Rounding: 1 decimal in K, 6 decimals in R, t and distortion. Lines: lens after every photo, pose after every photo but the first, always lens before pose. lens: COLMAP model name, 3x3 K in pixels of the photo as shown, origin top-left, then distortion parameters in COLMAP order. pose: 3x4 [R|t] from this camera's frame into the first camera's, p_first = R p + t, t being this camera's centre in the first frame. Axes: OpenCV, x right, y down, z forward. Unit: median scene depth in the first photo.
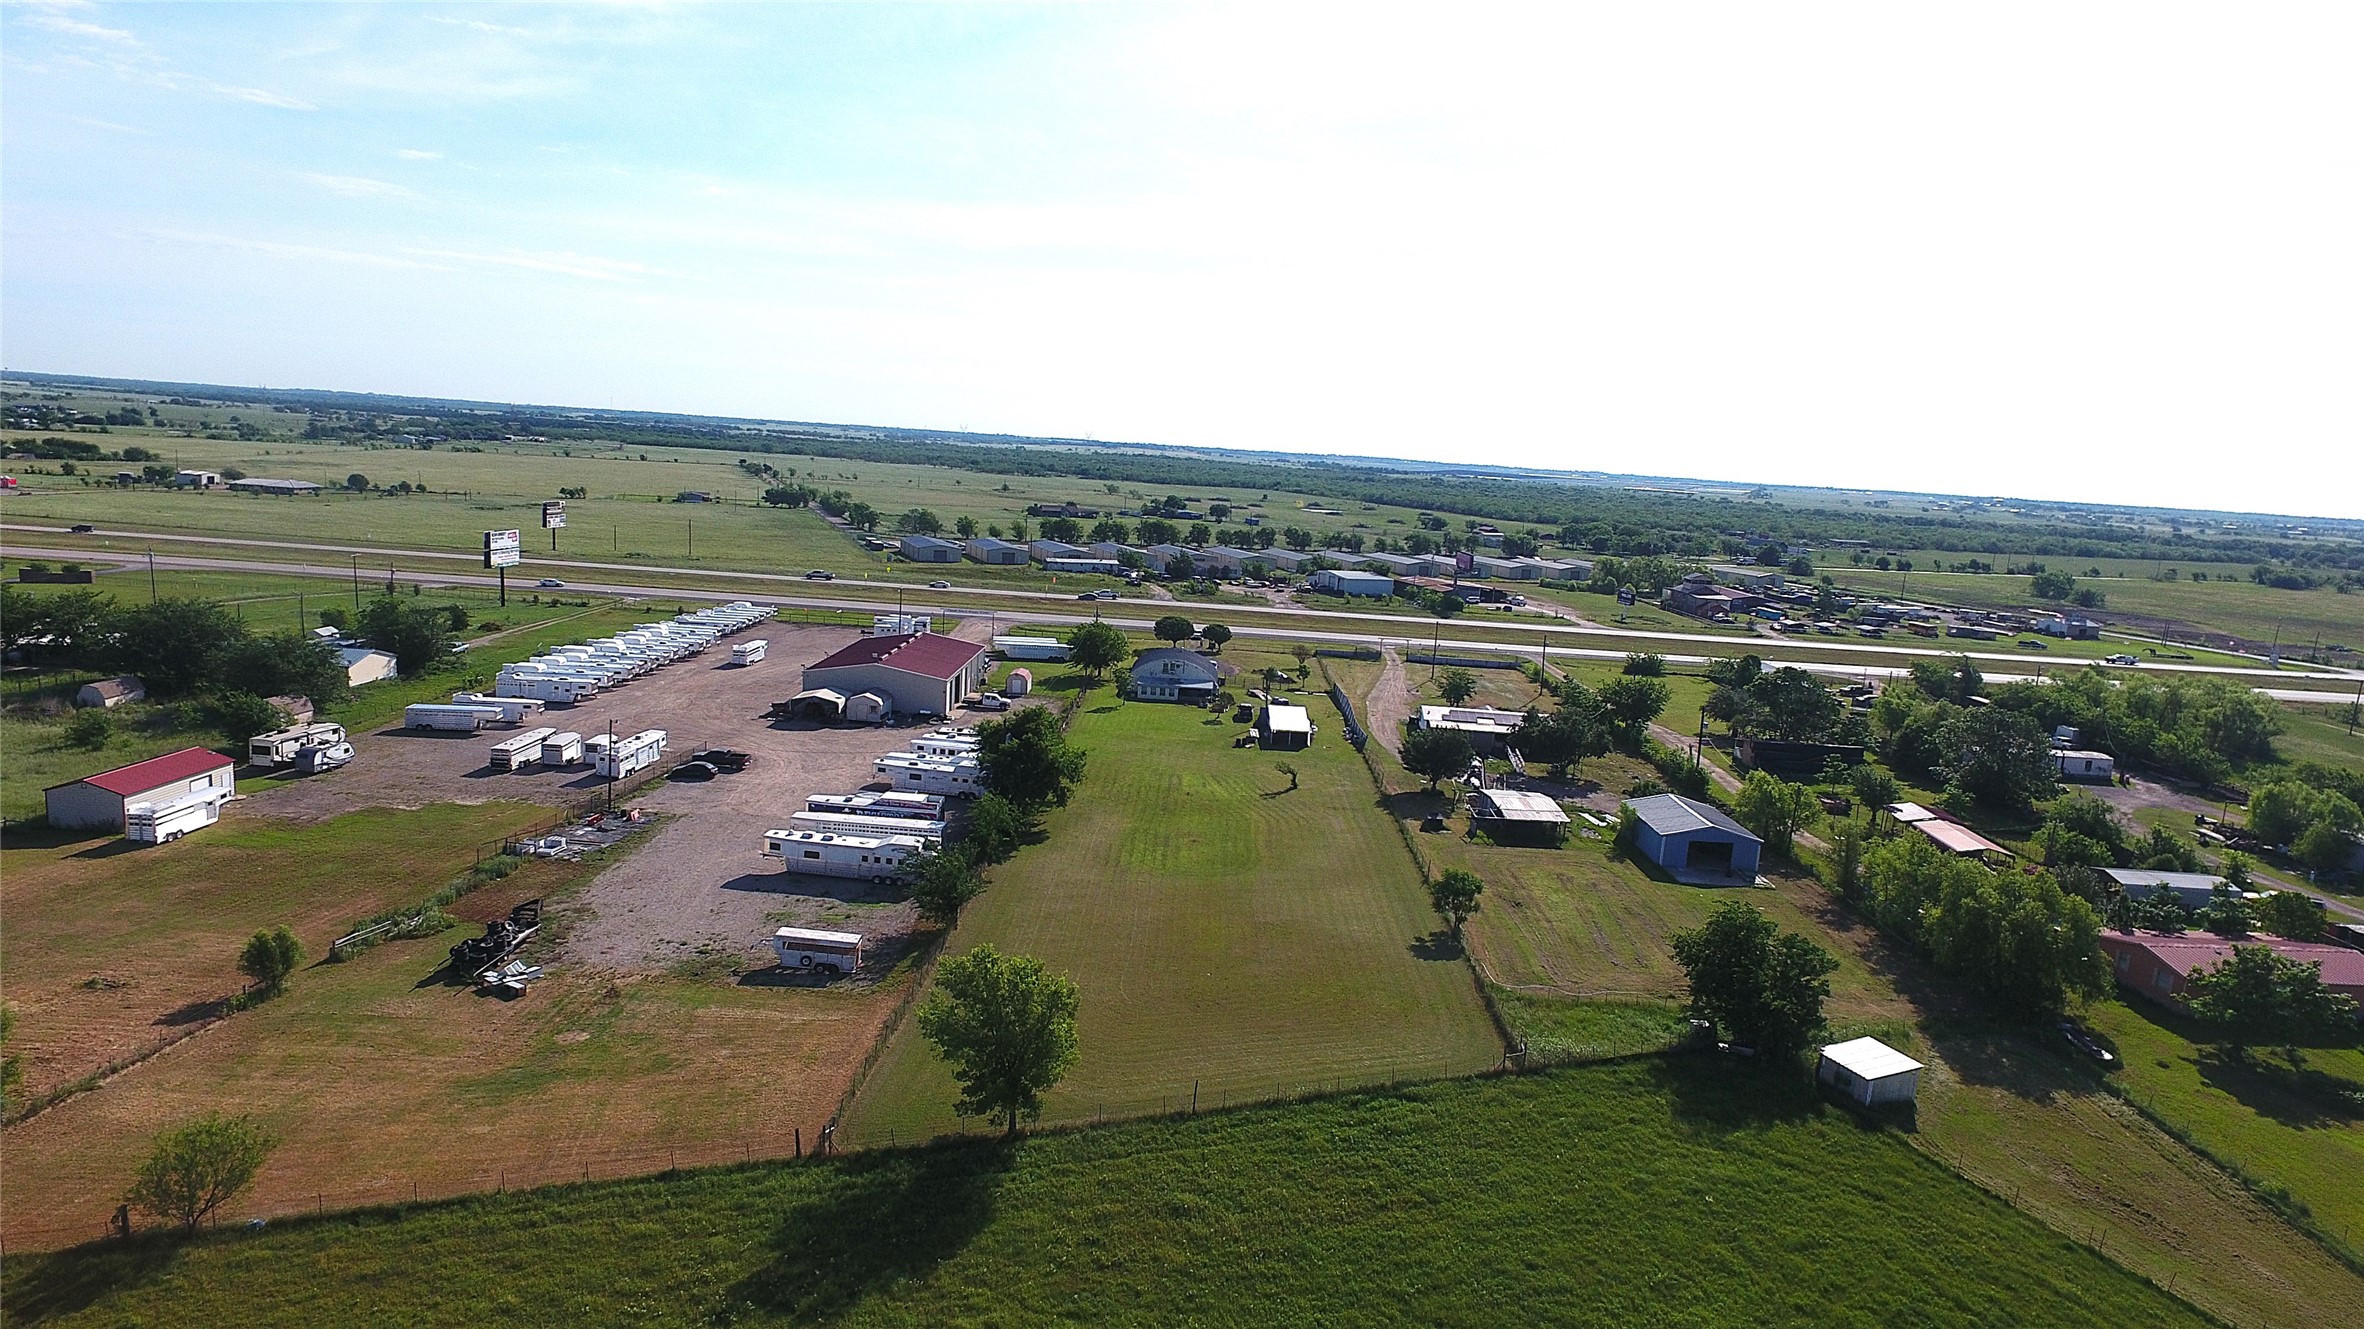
lens RADIAL K [[1339.9, 0, 1182.0], [0, 1339.9, 664.5], [0, 0, 1]] dist [0.000848, -0.000184]
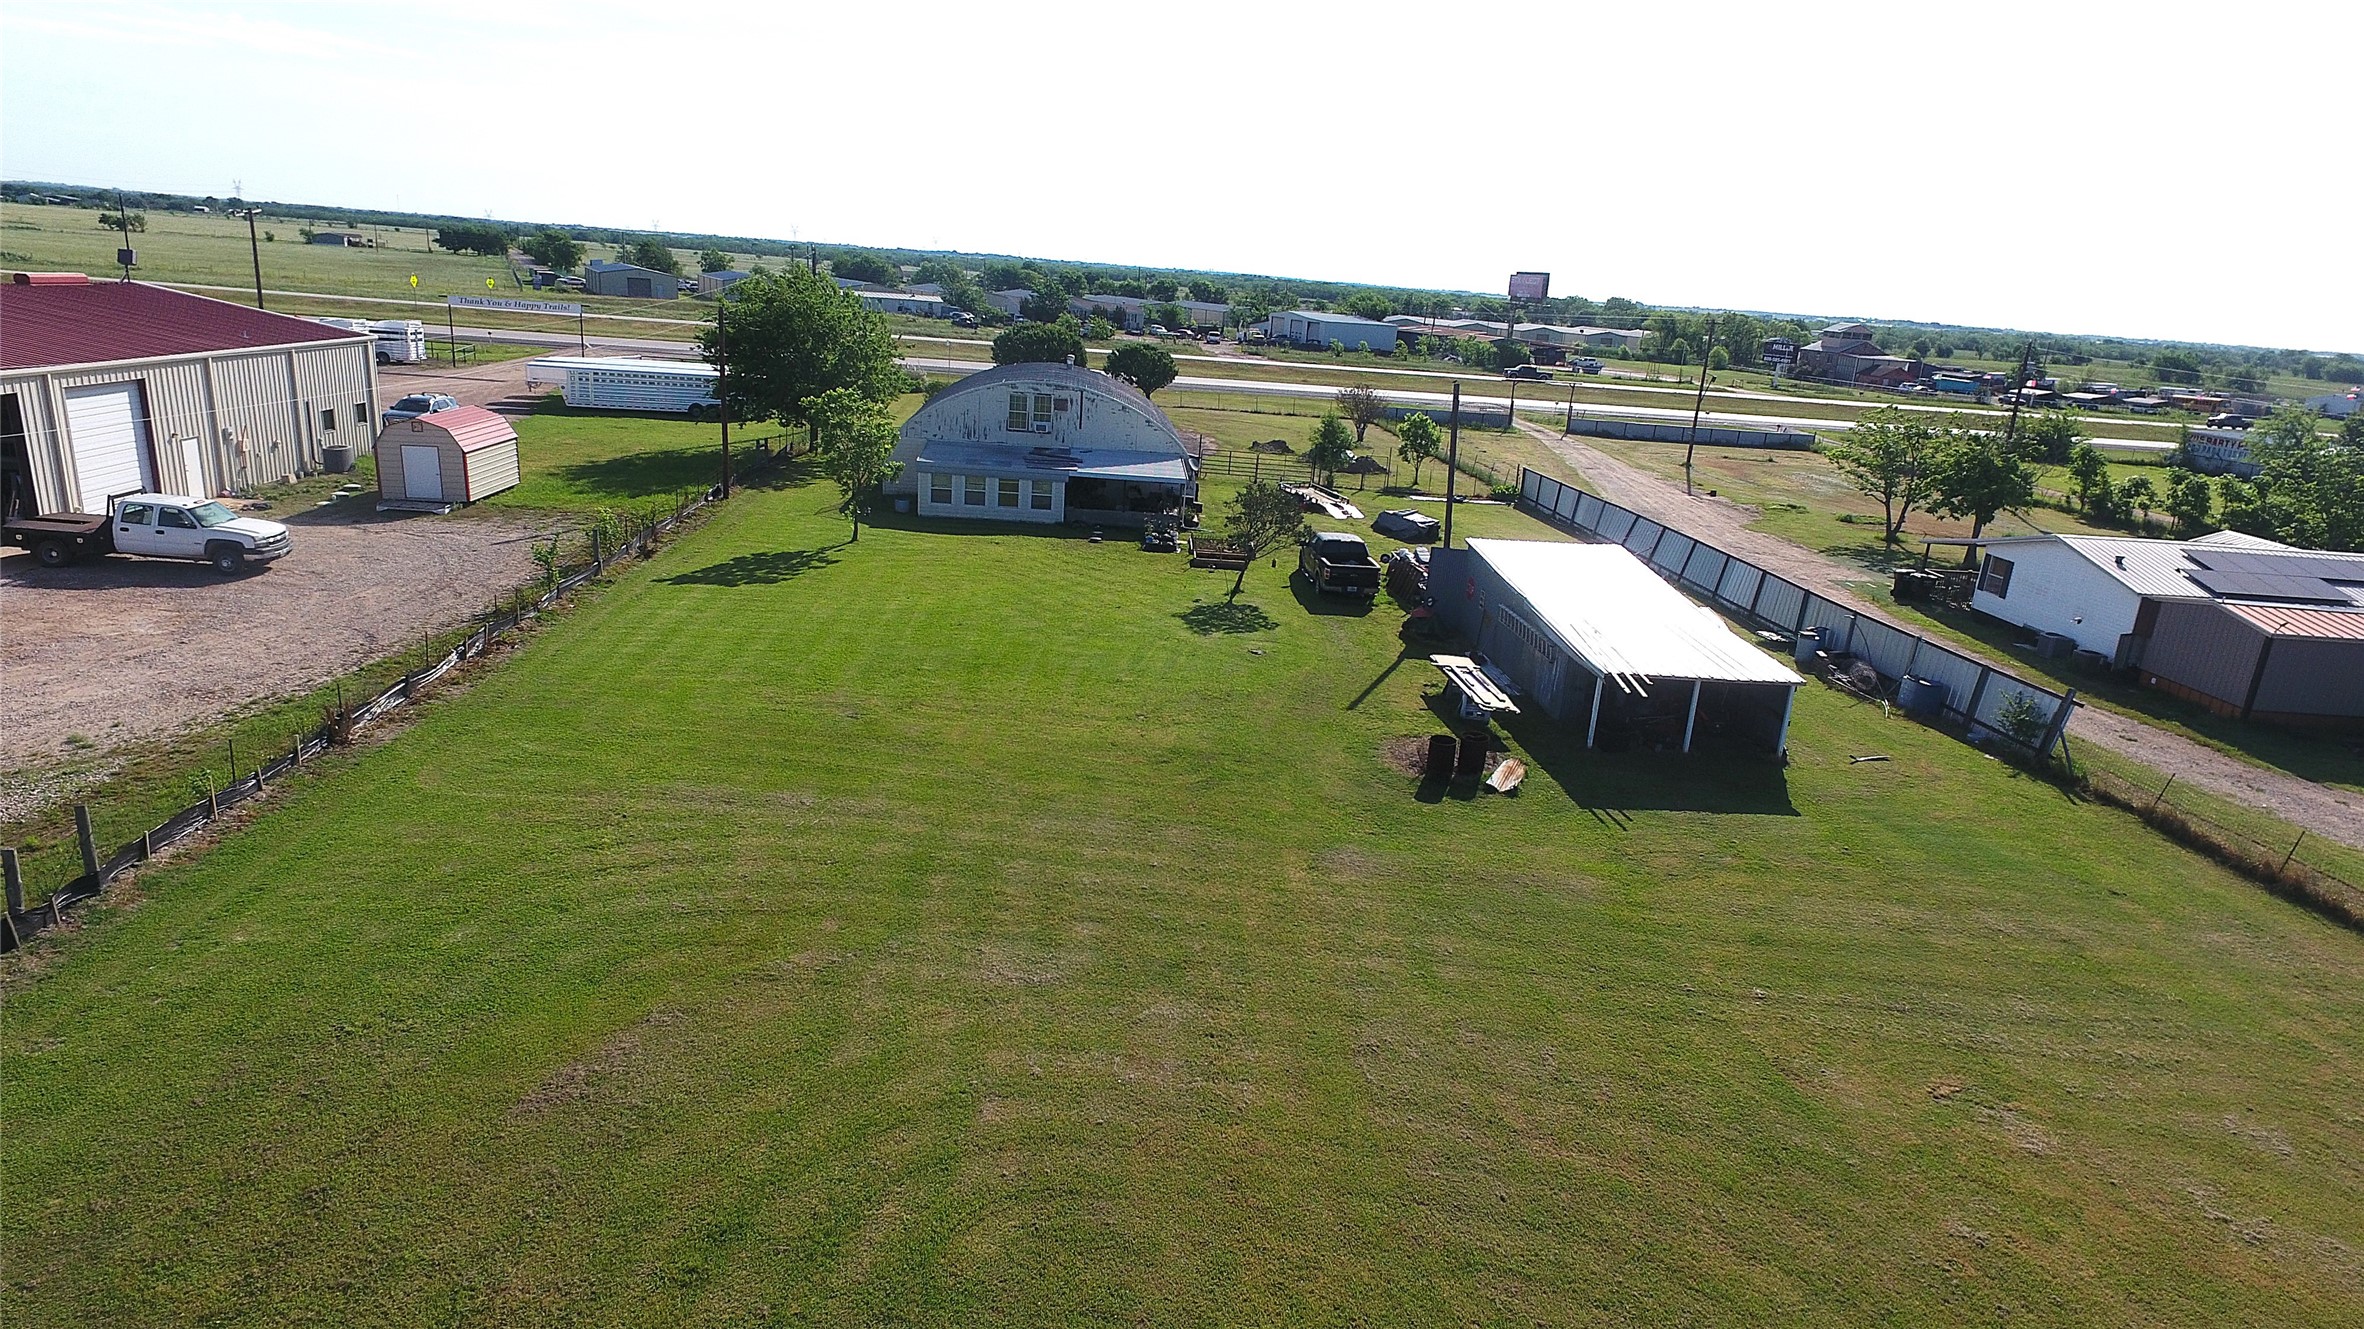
lens RADIAL K [[1339.9, 0, 1182.0], [0, 1339.9, 664.5], [0, 0, 1]] dist [0.000848, -0.000184]
pose [[0.994734, -0.029525, 0.098149, -0.007155], [0.016294, 0.990987, 0.132965, 0.018701], [-0.101190, -0.130665, 0.986249, 0.709393]]
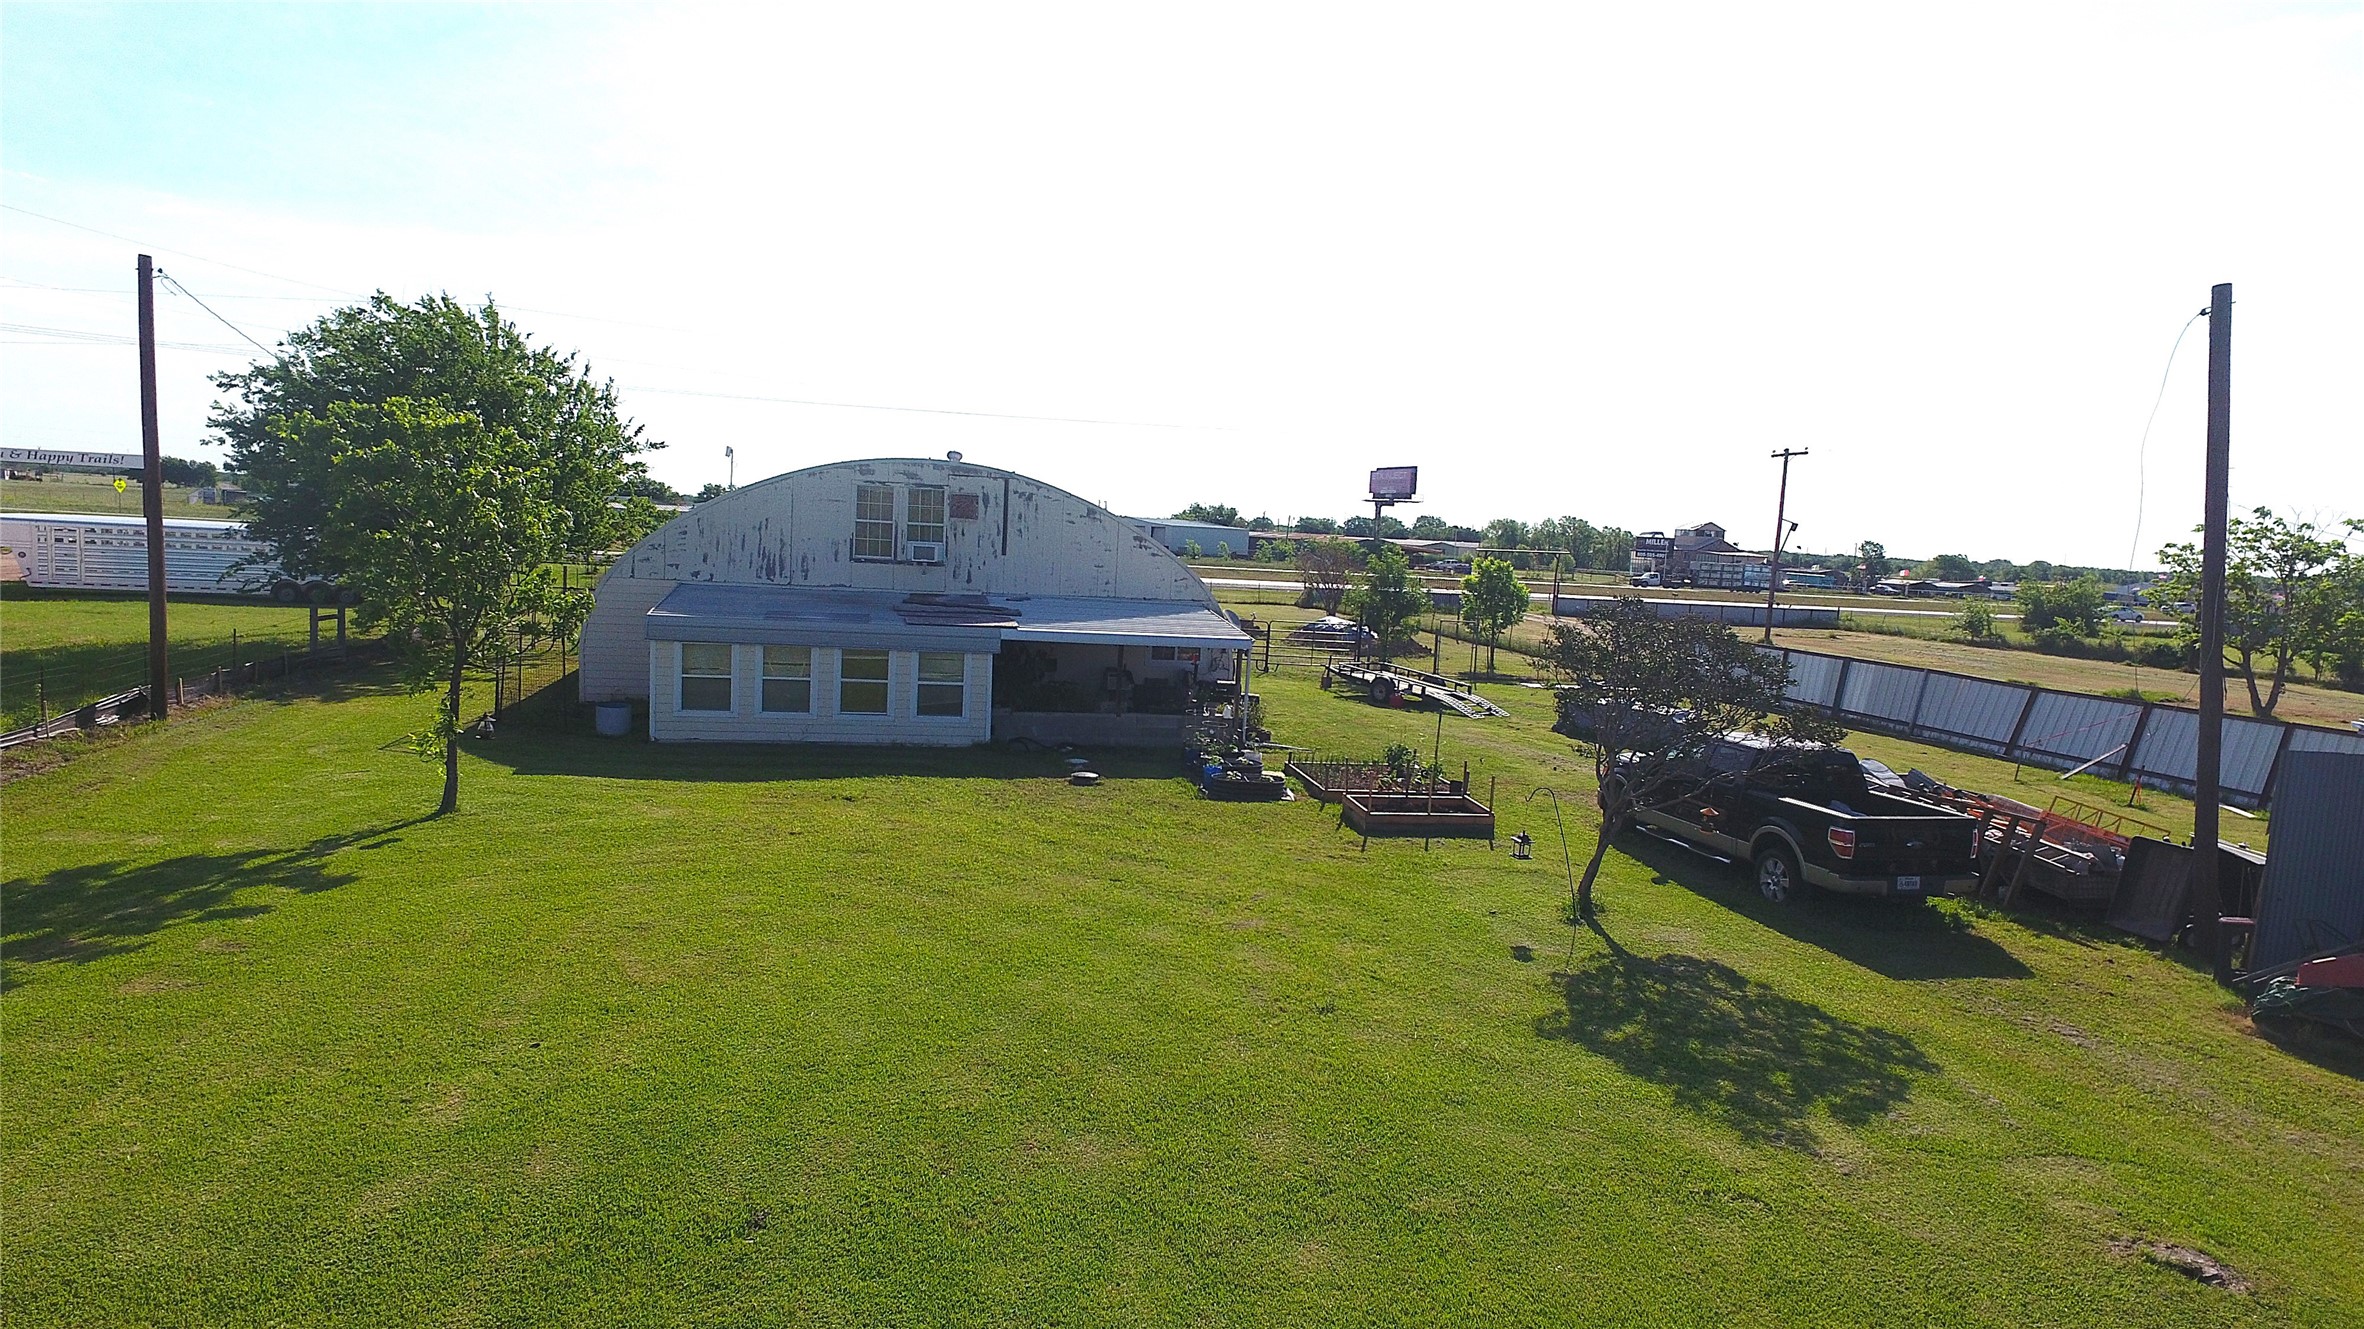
lens RADIAL K [[1339.9, 0, 1182.0], [0, 1339.9, 664.5], [0, 0, 1]] dist [0.000848, -0.000184]
pose [[0.967483, -0.045689, 0.248774, -0.016728], [0.055934, 0.997846, -0.034266, 0.023936], [-0.246673, 0.047067, 0.967955, 0.862091]]
